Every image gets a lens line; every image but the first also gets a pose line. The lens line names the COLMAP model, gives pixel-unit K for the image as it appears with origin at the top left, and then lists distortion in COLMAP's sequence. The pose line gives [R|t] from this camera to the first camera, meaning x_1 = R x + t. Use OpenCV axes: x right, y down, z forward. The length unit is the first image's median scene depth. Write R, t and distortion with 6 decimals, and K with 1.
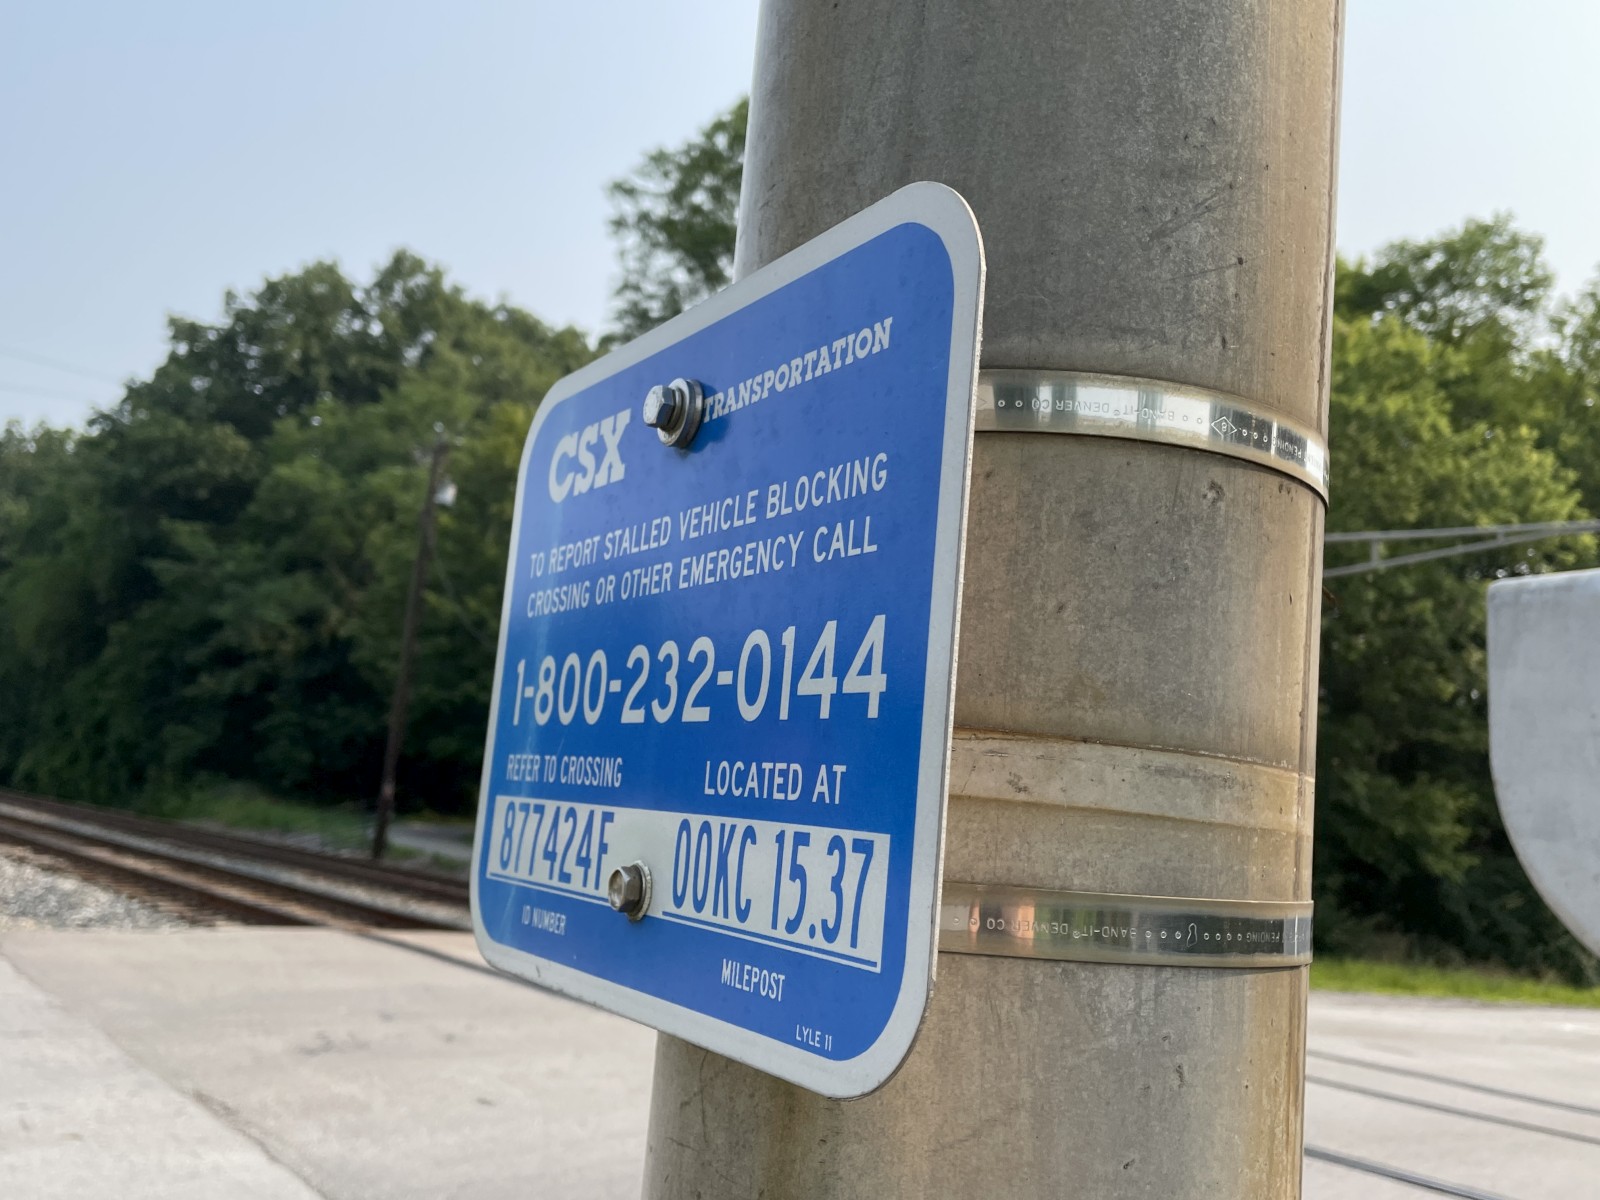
lens RADIAL K [[1449.9, 0, 783.3], [0, 1449.9, 604.4], [0, 0, 1]] dist [0.040424, -0.006104]
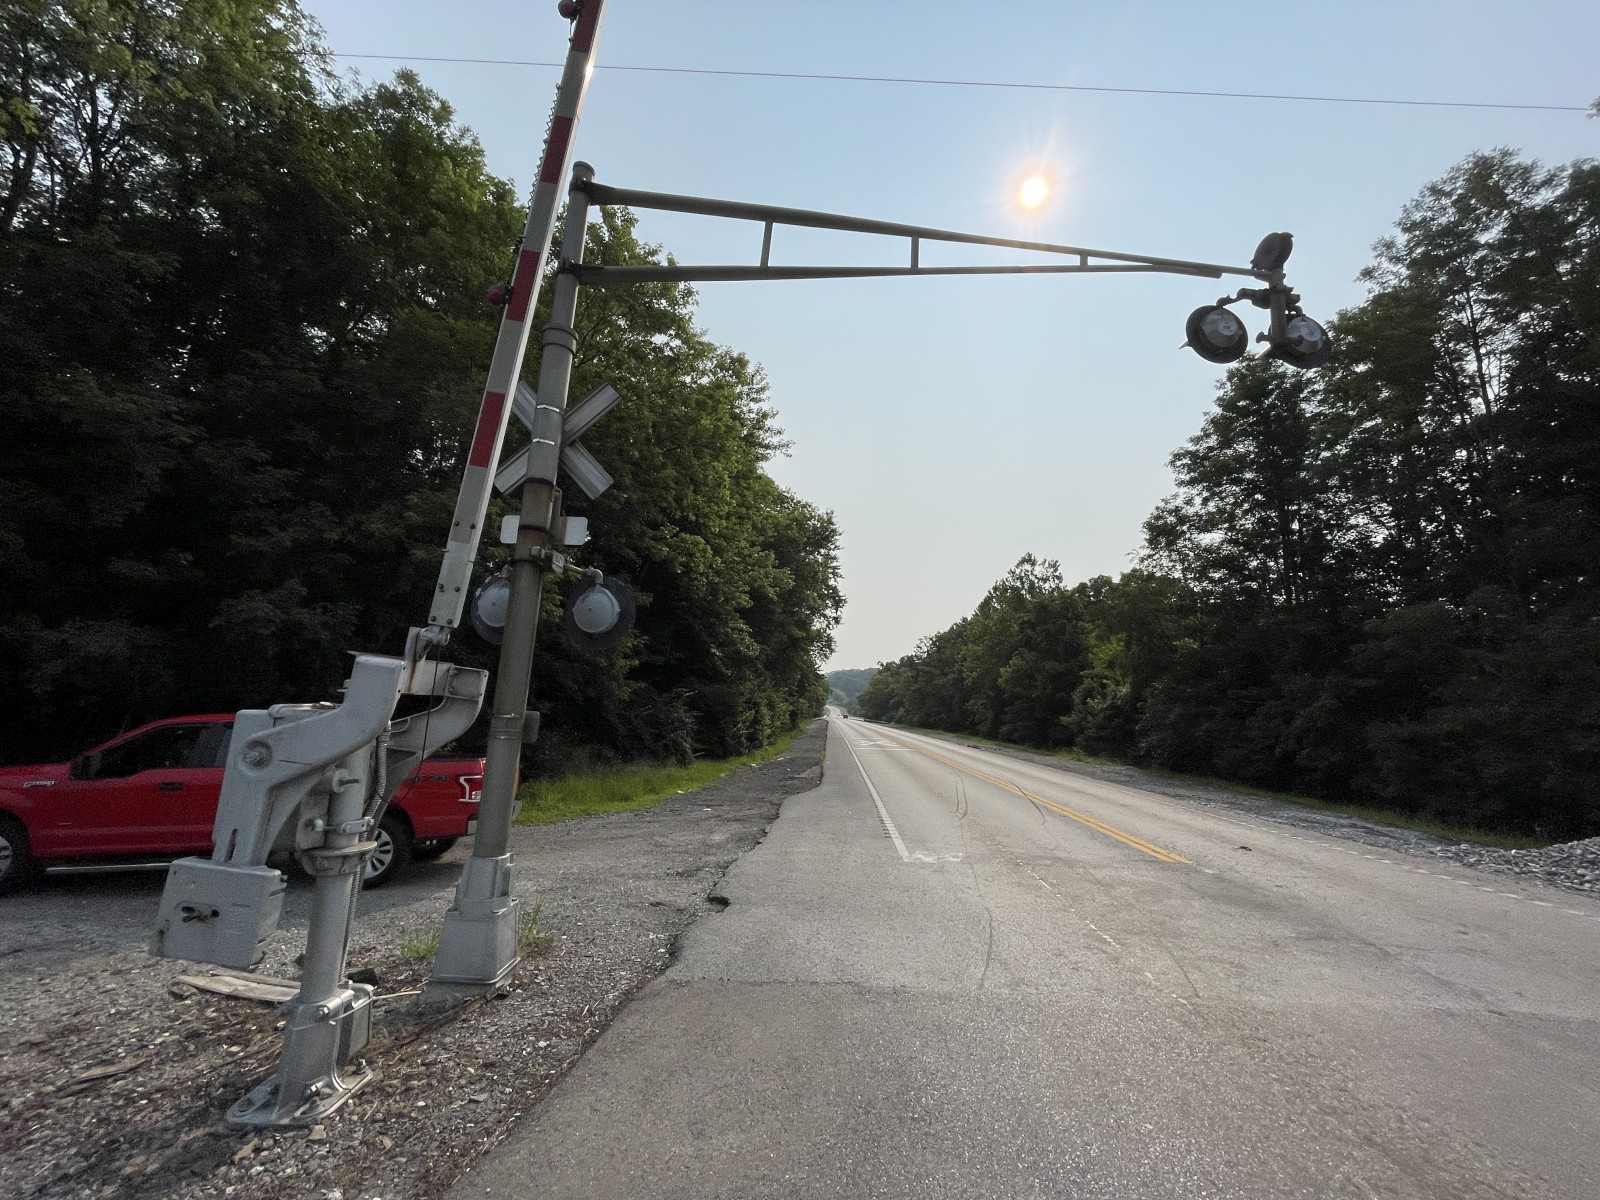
lens RADIAL K [[647.2, 0, 812.8], [0, 647.2, 593.4], [0, 0, 1]] dist [-0.003113, -0.000221]
pose [[0.607013, 0.068290, 0.791752, 0.060020], [-0.101383, 0.994815, -0.008077, 0.054844], [-0.788198, -0.075367, 0.610789, 0.357320]]
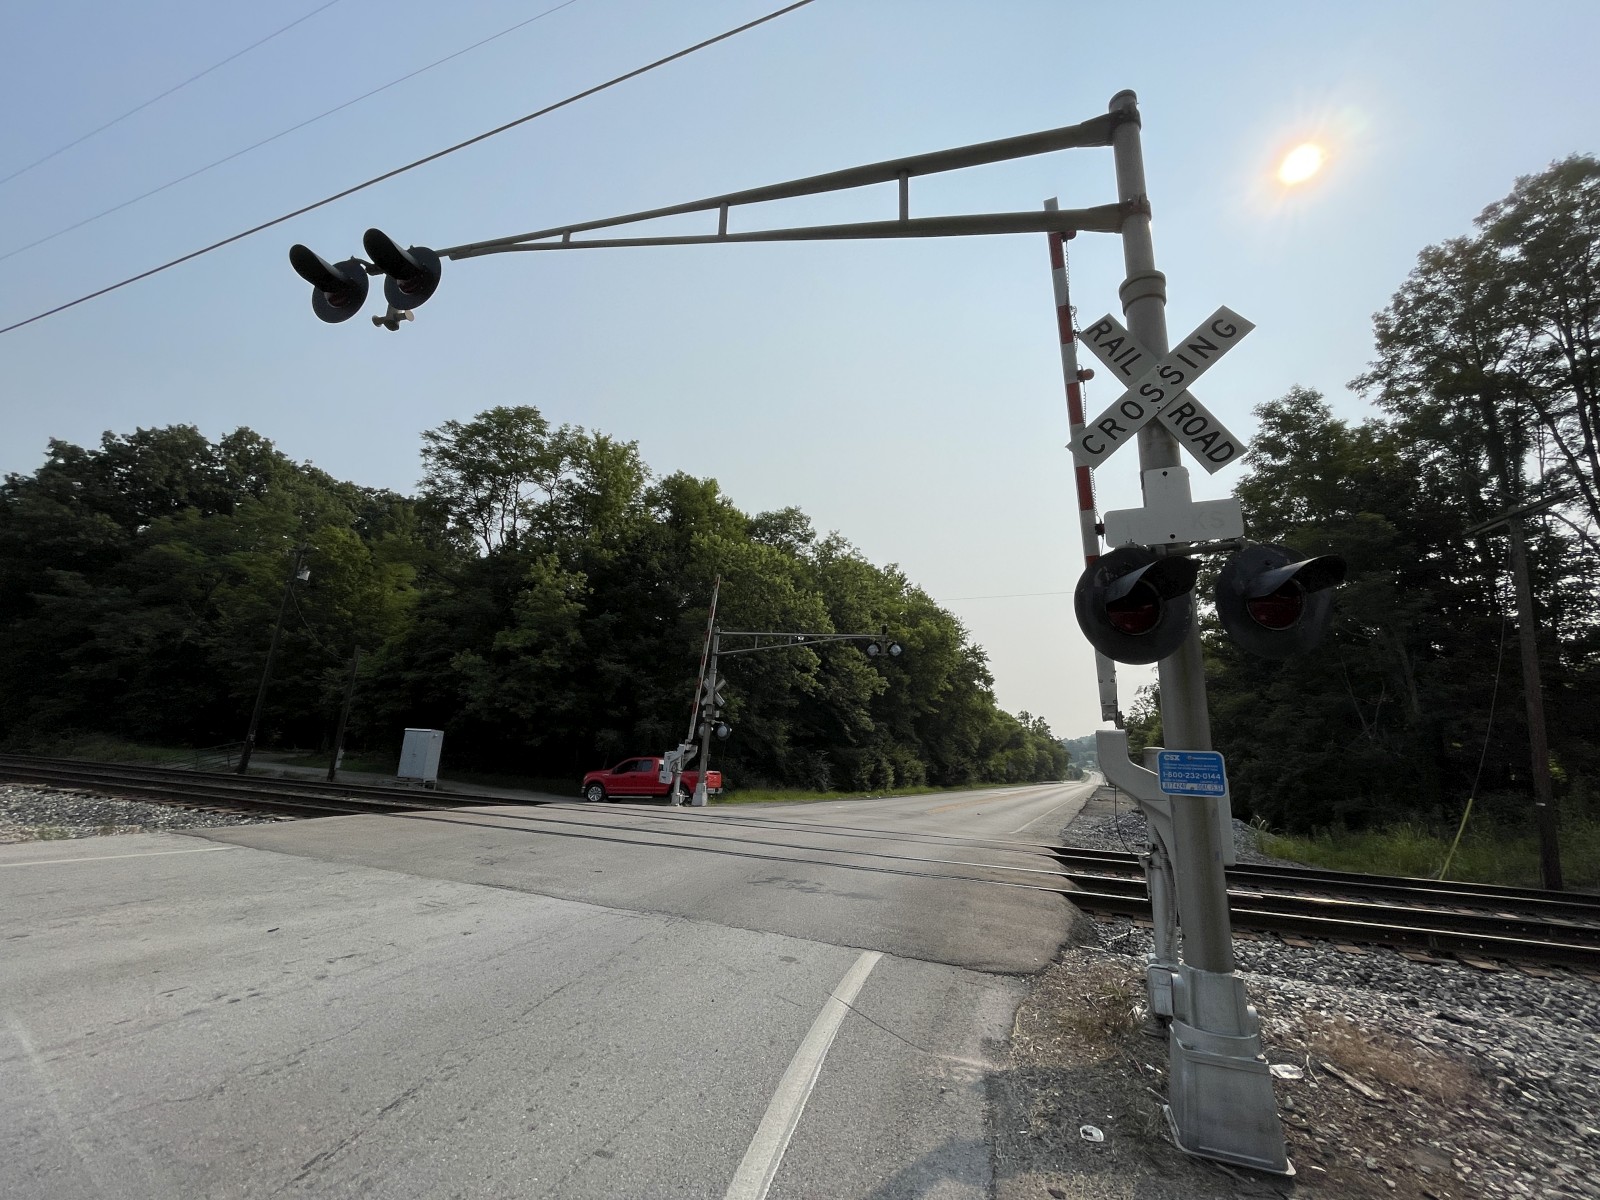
lens RADIAL K [[647.2, 0, 804.1], [0, 647.2, 598.9], [0, 0, 1]] dist [-0.003113, -0.000221]
pose [[0.863476, 0.068067, 0.499776, -0.084296], [-0.039913, 0.996966, -0.066823, -0.014611], [-0.502808, 0.037753, 0.863573, -0.035019]]
